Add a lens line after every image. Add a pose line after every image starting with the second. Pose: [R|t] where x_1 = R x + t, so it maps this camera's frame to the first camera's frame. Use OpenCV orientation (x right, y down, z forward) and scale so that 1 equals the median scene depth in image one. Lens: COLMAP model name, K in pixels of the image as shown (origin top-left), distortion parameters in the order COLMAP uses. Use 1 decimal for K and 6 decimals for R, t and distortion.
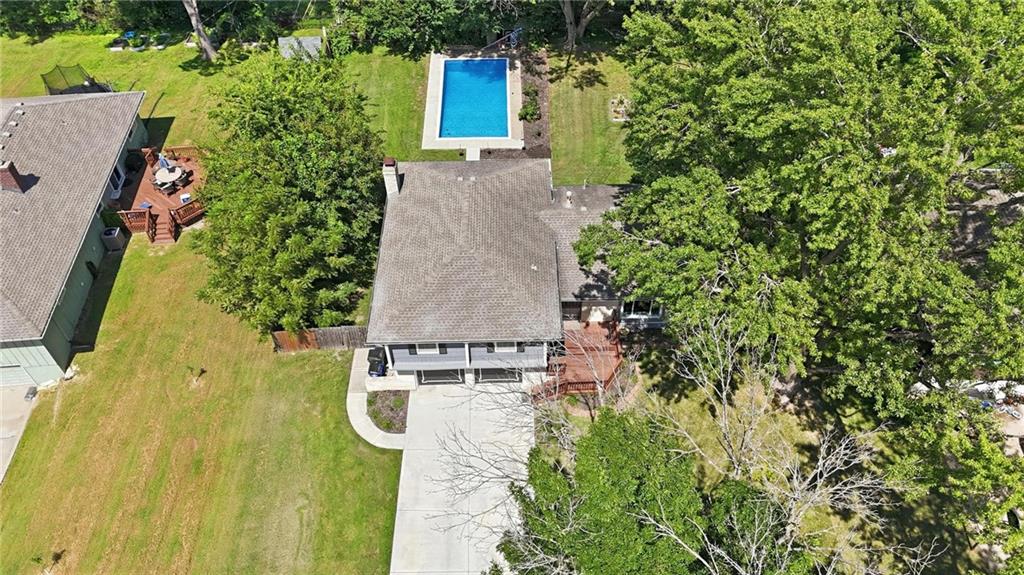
lens RADIAL K [[759.1, 0, 511.9], [0, 759.1, 284.9], [0, 0, 1]] dist [0.053279, -0.036869]
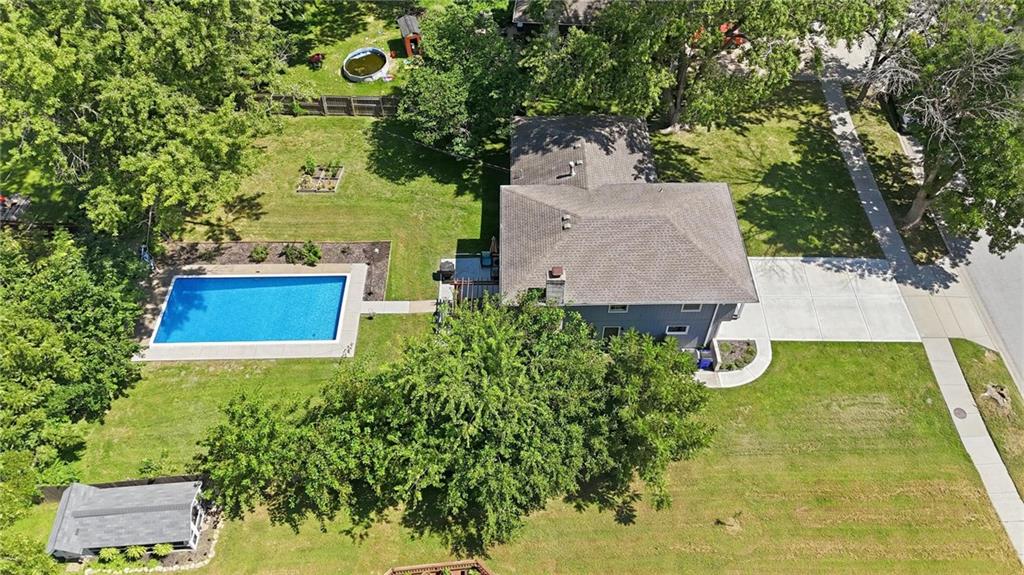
lens RADIAL K [[759.1, 0, 514.8], [0, 759.1, 286.8], [0, 0, 1]] dist [0.053279, -0.036869]
pose [[0.005284, -0.769843, 0.638211, -0.647163], [0.729261, 0.439652, 0.524294, -0.571083], [-0.684215, 0.462652, 0.563740, 0.419287]]
